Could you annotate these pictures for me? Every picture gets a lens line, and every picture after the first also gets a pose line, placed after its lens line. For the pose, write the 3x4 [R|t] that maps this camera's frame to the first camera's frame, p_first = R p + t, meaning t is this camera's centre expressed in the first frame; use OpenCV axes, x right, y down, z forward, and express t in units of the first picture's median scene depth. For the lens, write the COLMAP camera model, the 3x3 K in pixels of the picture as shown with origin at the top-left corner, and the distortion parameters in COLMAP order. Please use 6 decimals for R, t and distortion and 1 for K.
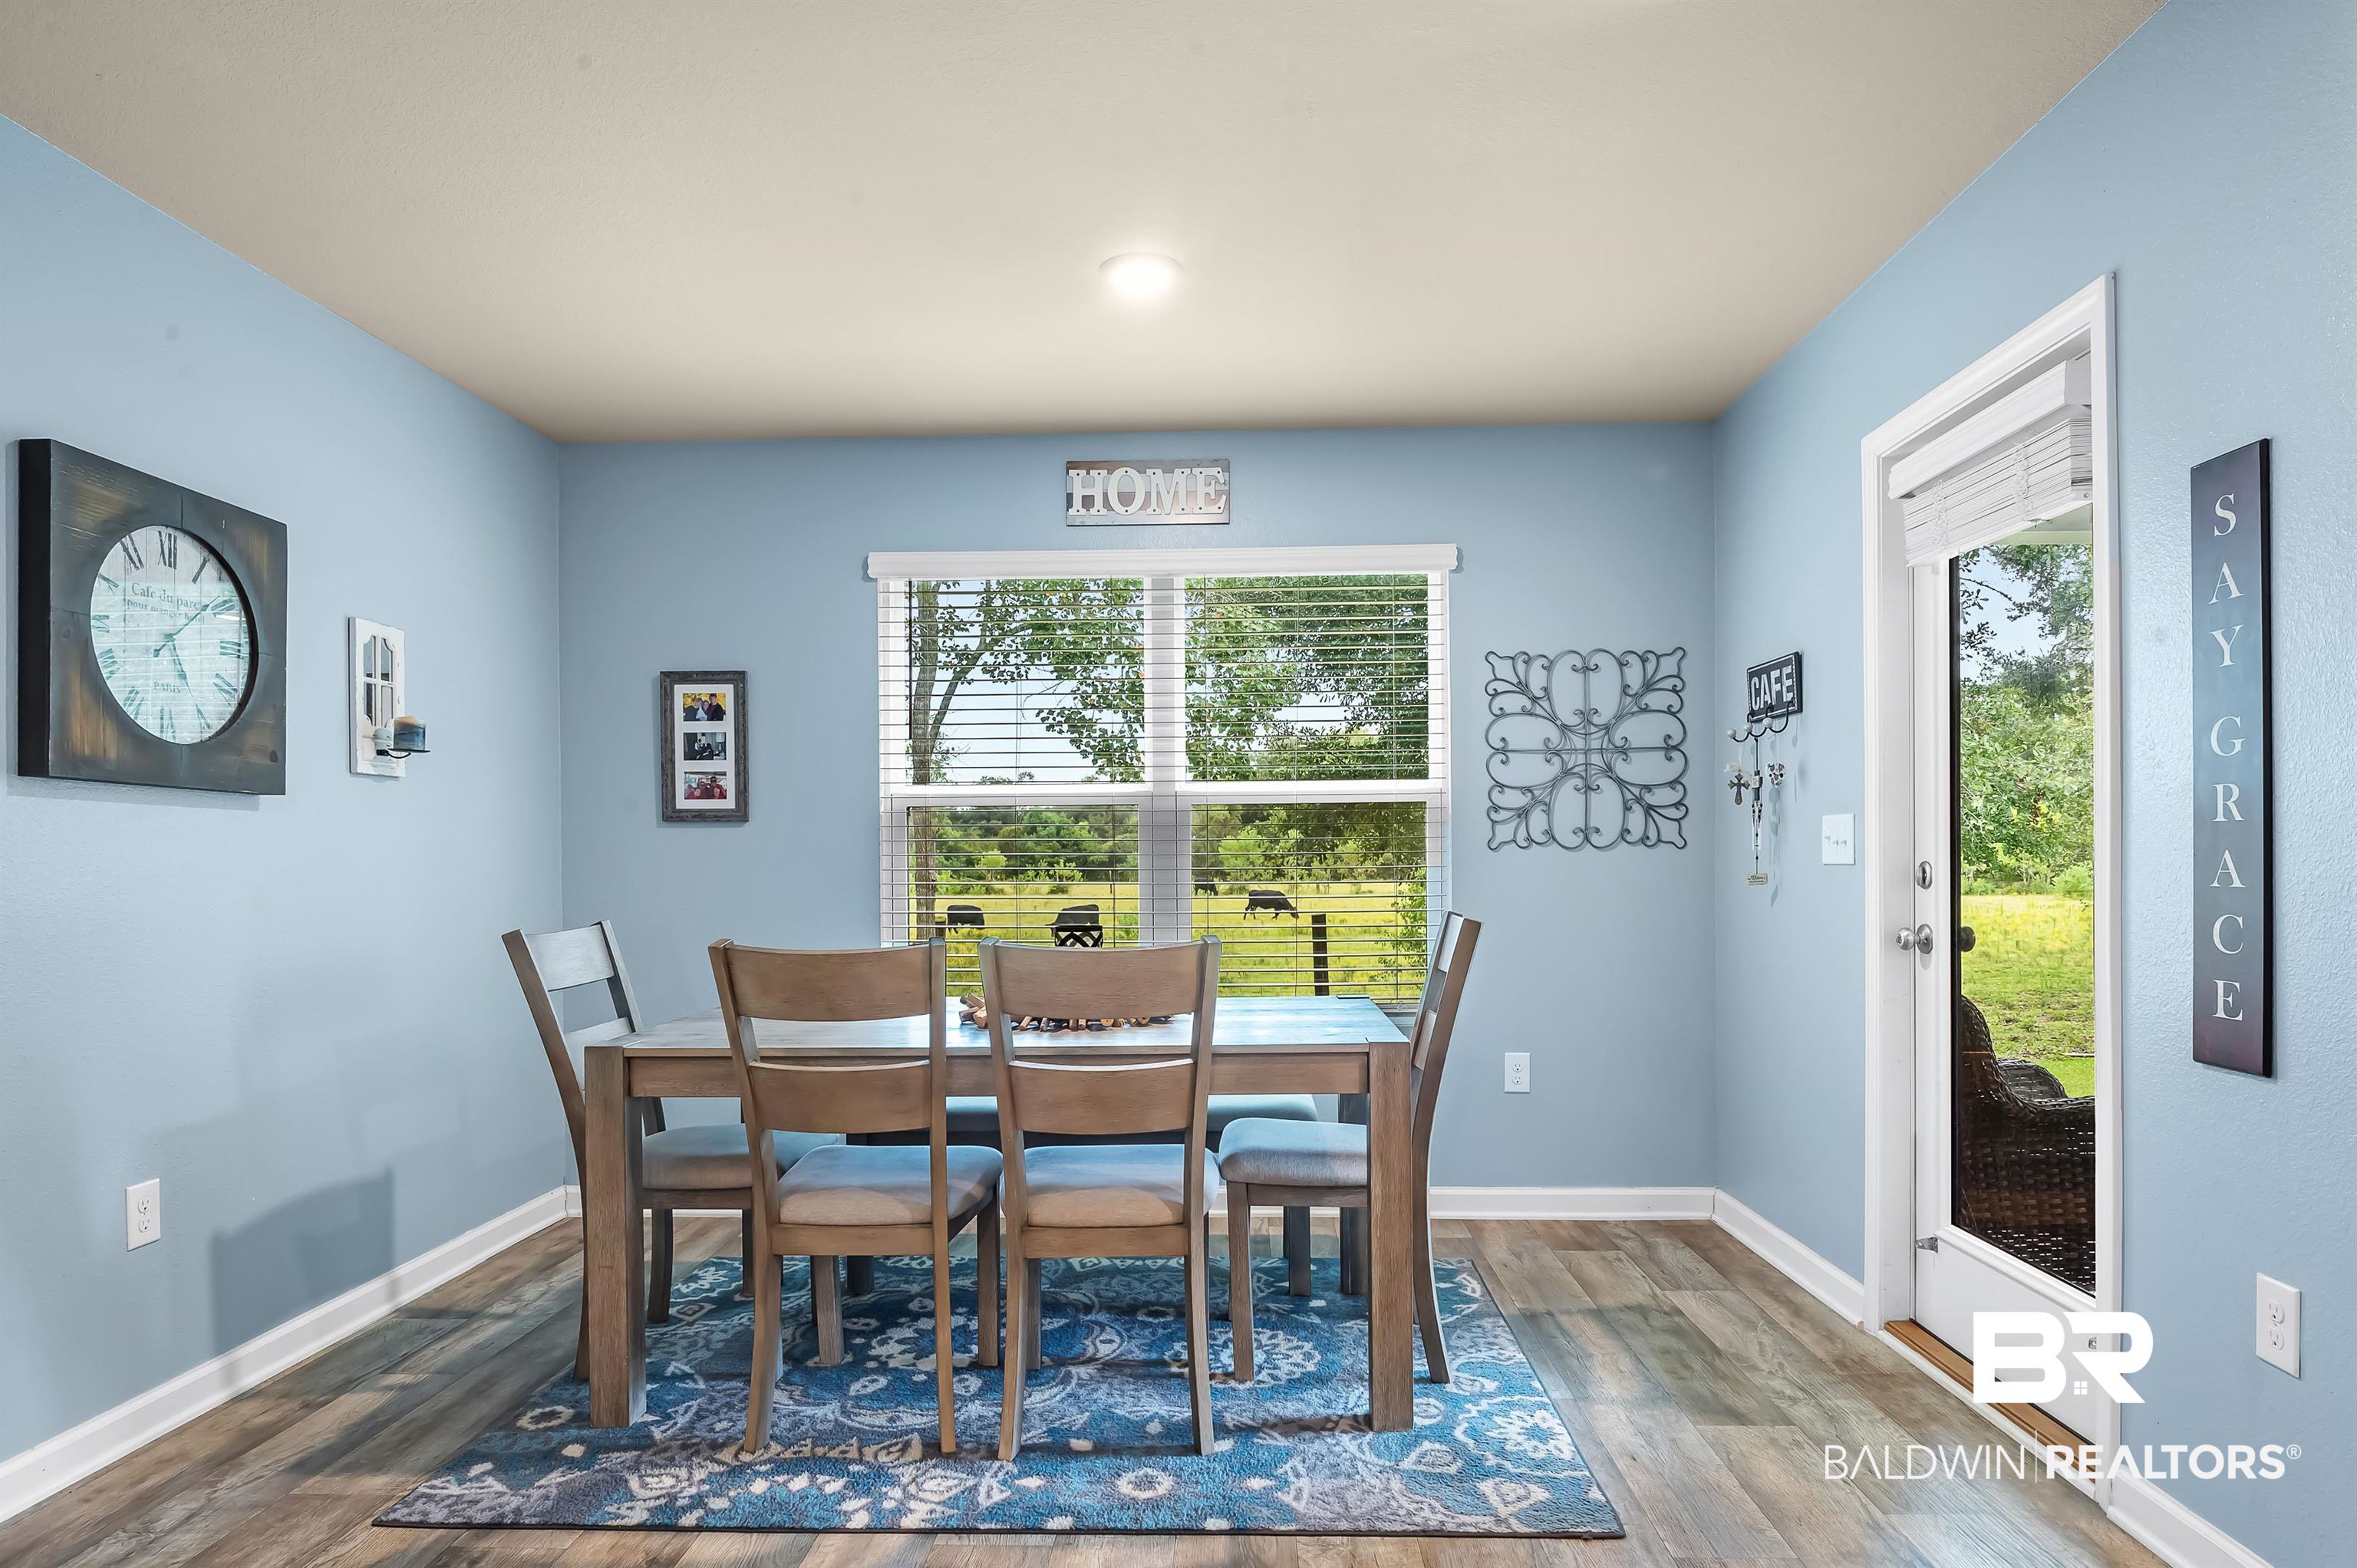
lens RADIAL K [[1354.9, 0, 1195.7], [0, 1354.9, 857.6], [0, 0, 1]] dist [-0.006053, -0.002502]
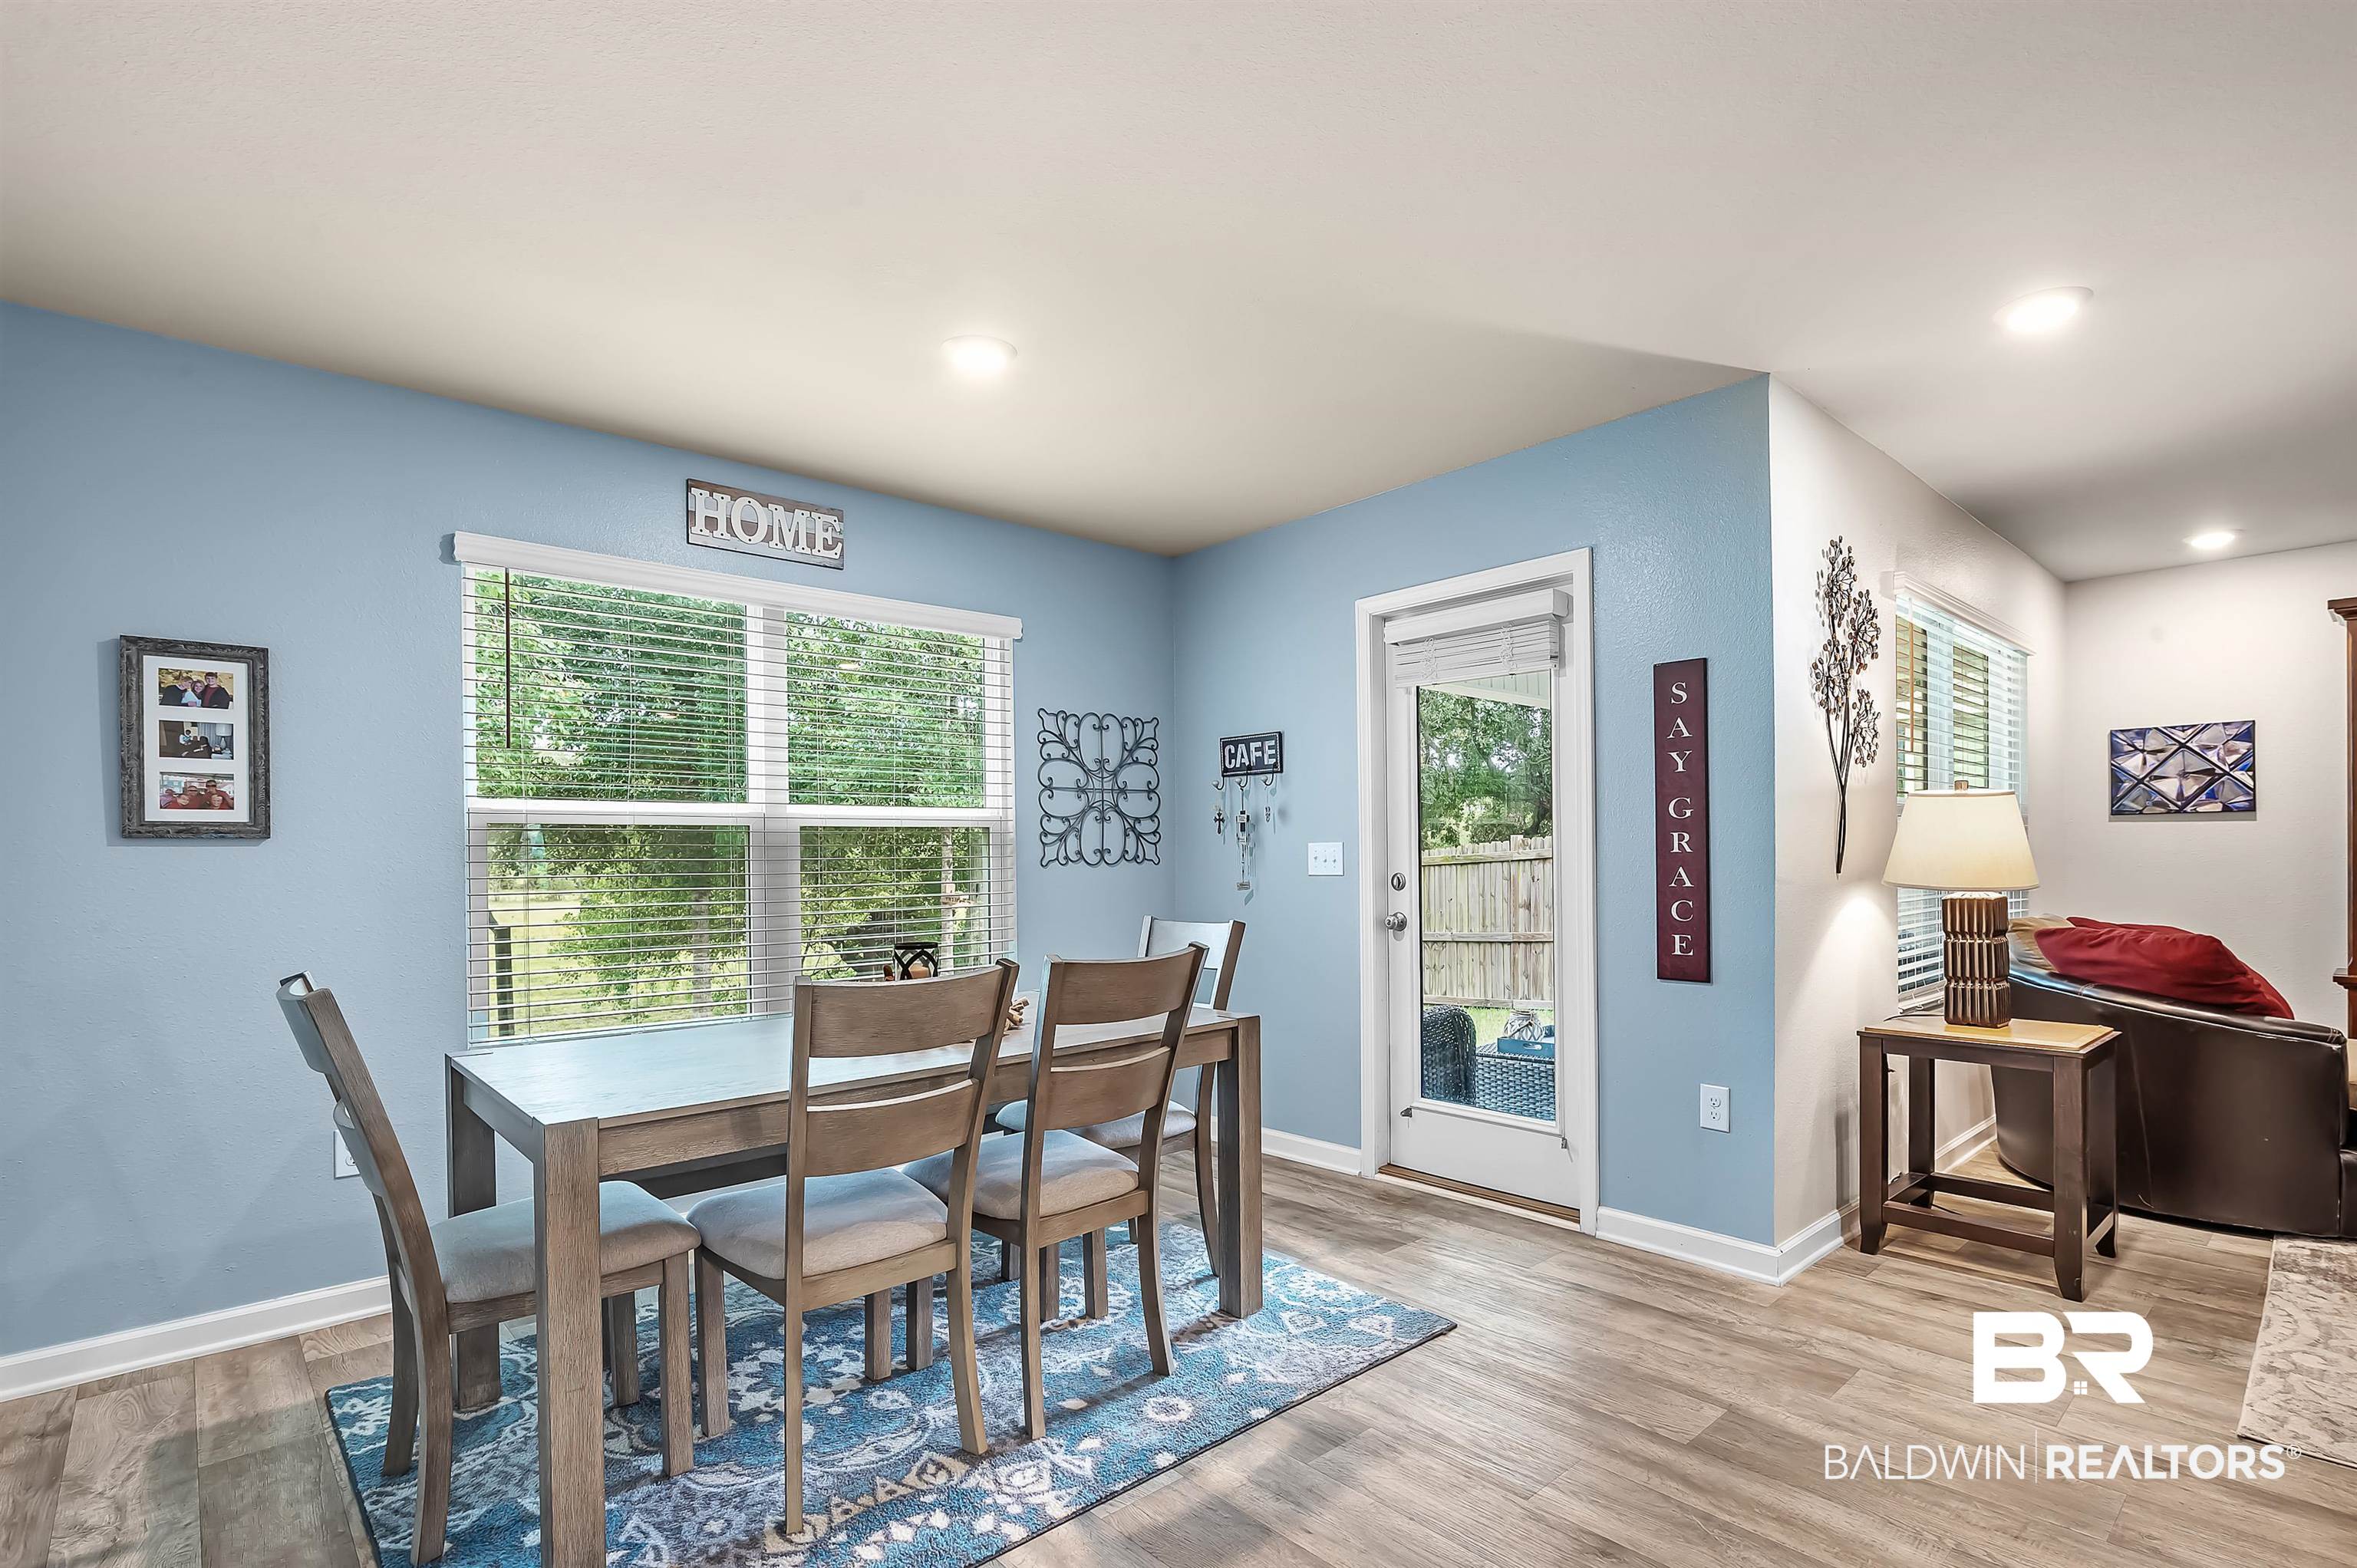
lens RADIAL K [[1121.8, 0, 1192.0], [0, 1121.8, 854.8], [0, 0, 1]] dist [-0.003473, -0.002113]
pose [[0.719899, -0.001300, 0.694078, -0.539131], [0.008483, 0.999940, -0.006925, -0.011141], [-0.694027, 0.010873, 0.719867, 0.211892]]
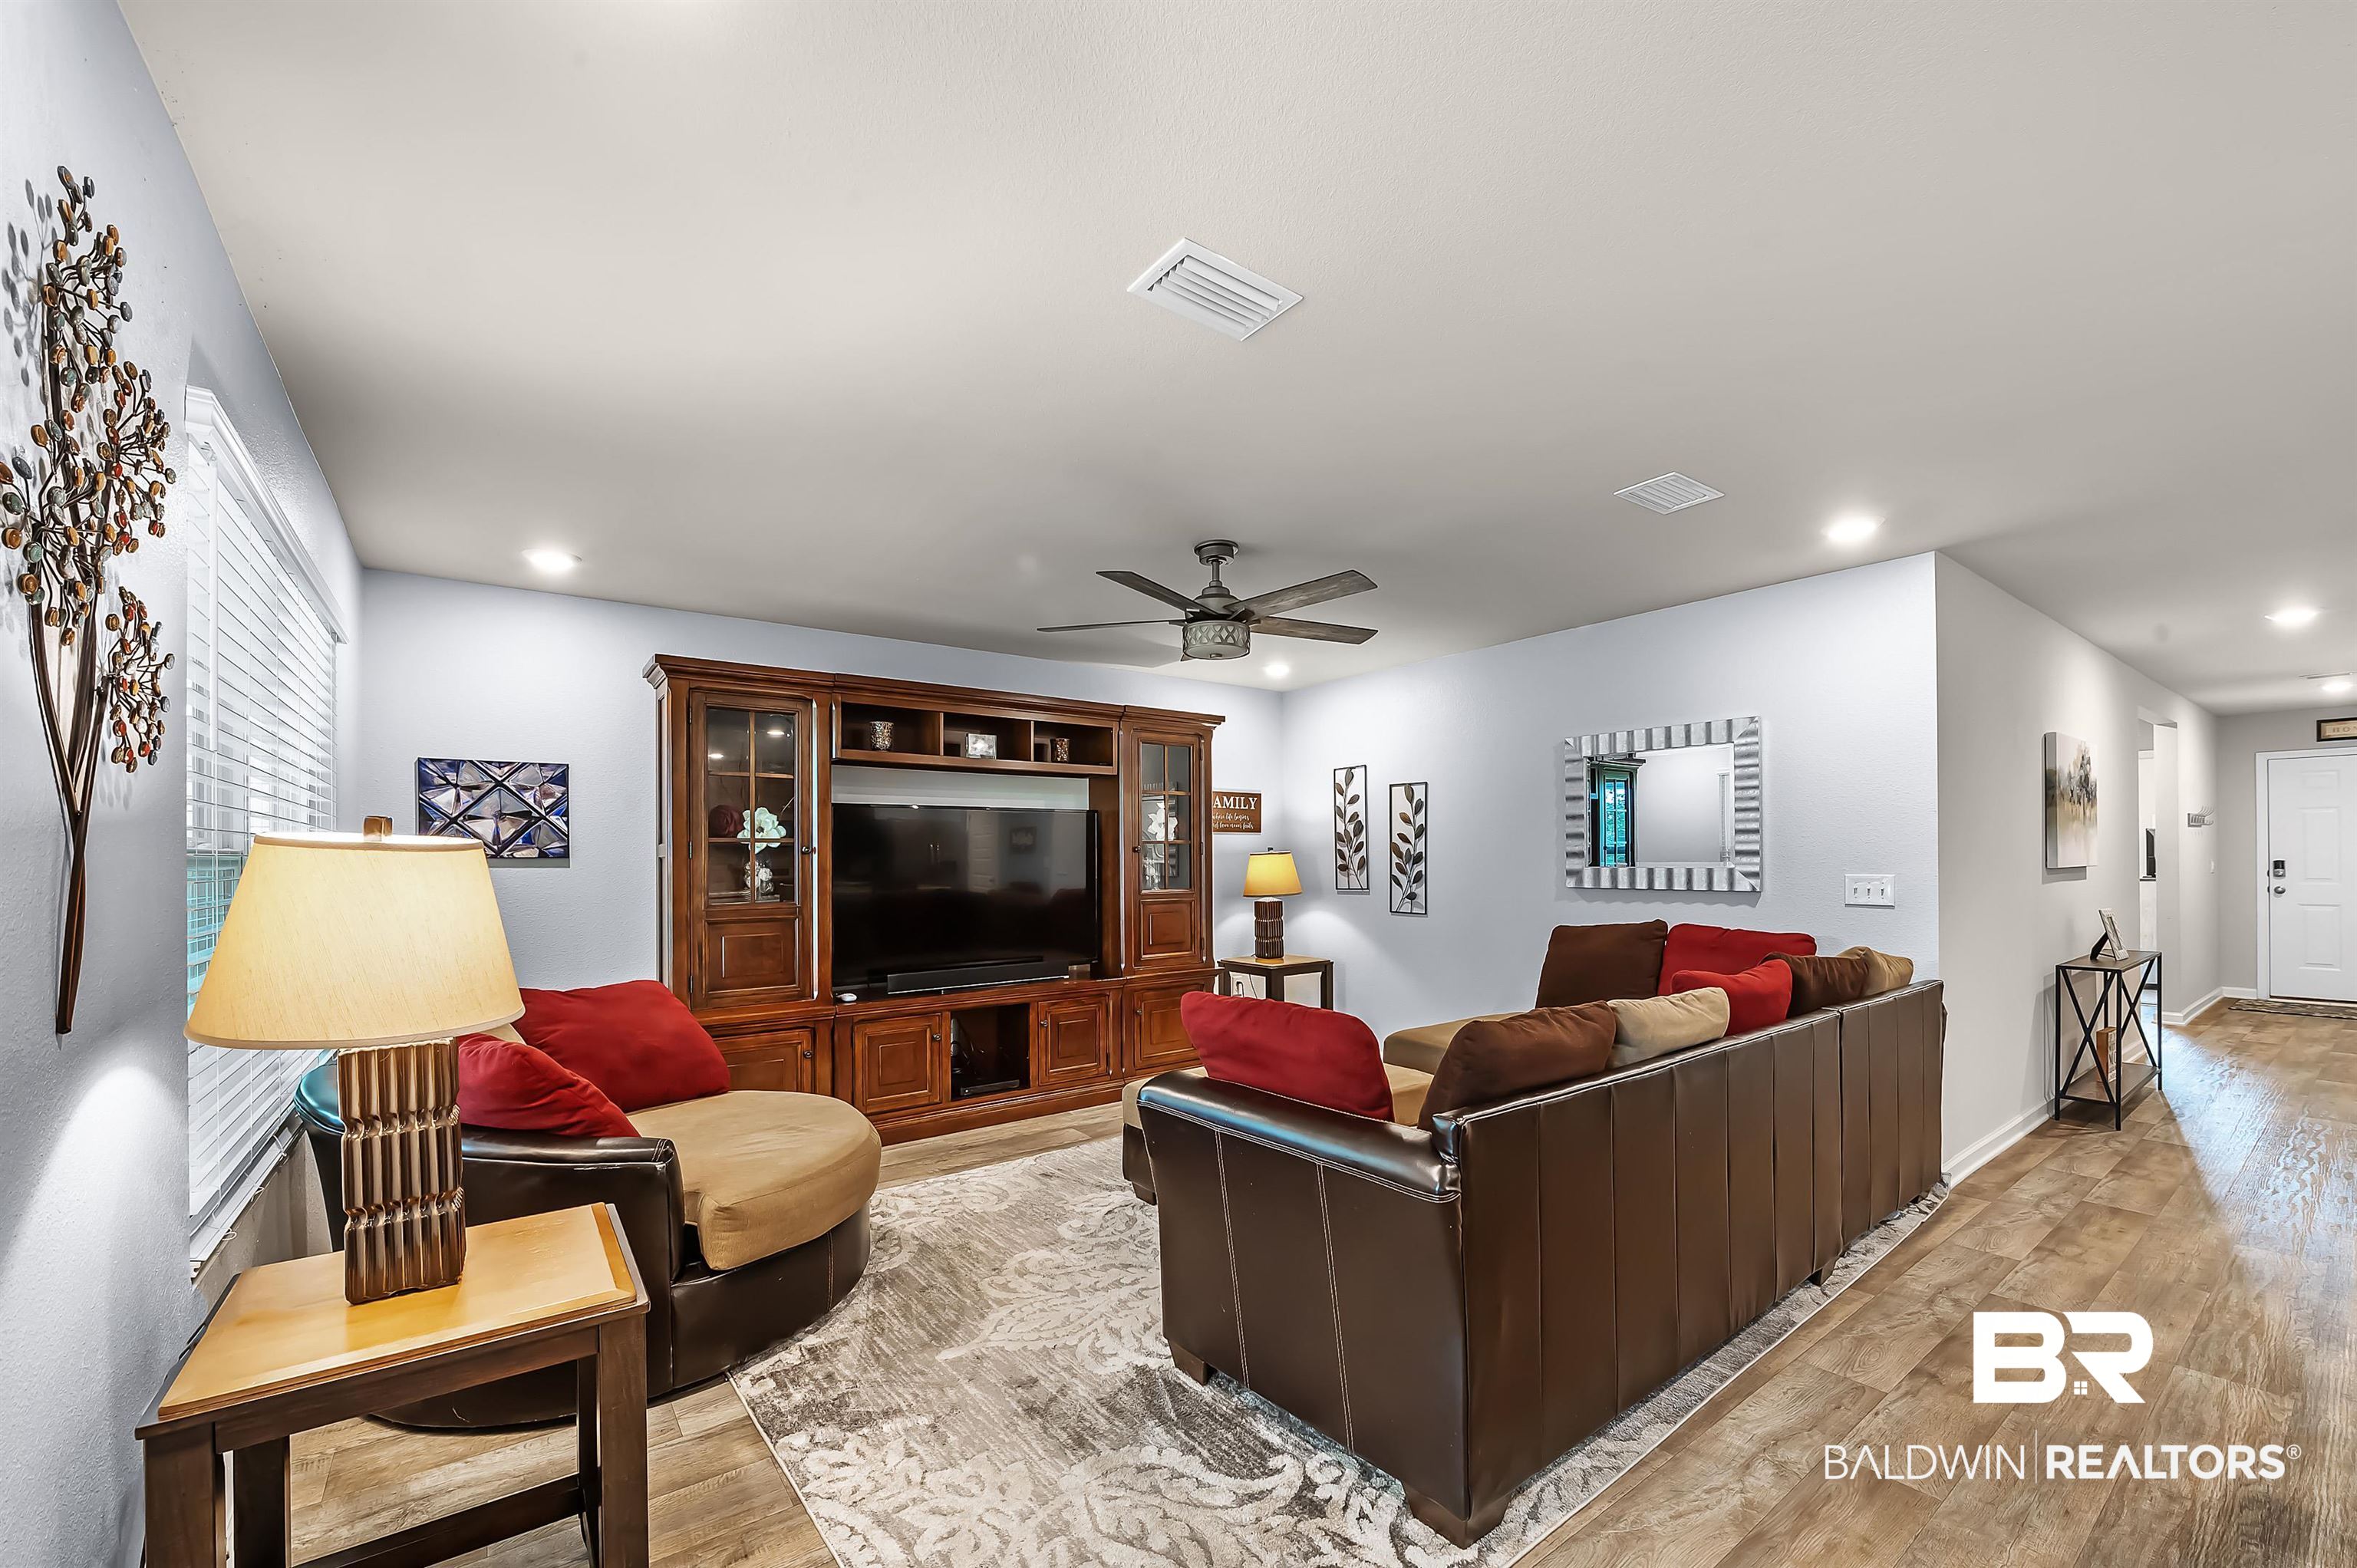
lens RADIAL K [[945.0, 0, 1206.6], [0, 945.0, 857.7], [0, 0, 1]] dist [-0.008544, 0.000062]
pose [[-0.624902, 0.012634, 0.780601, 0.100881], [0.014811, 0.999881, -0.004326, -0.054137], [-0.780563, 0.008858, -0.625015, 0.435445]]
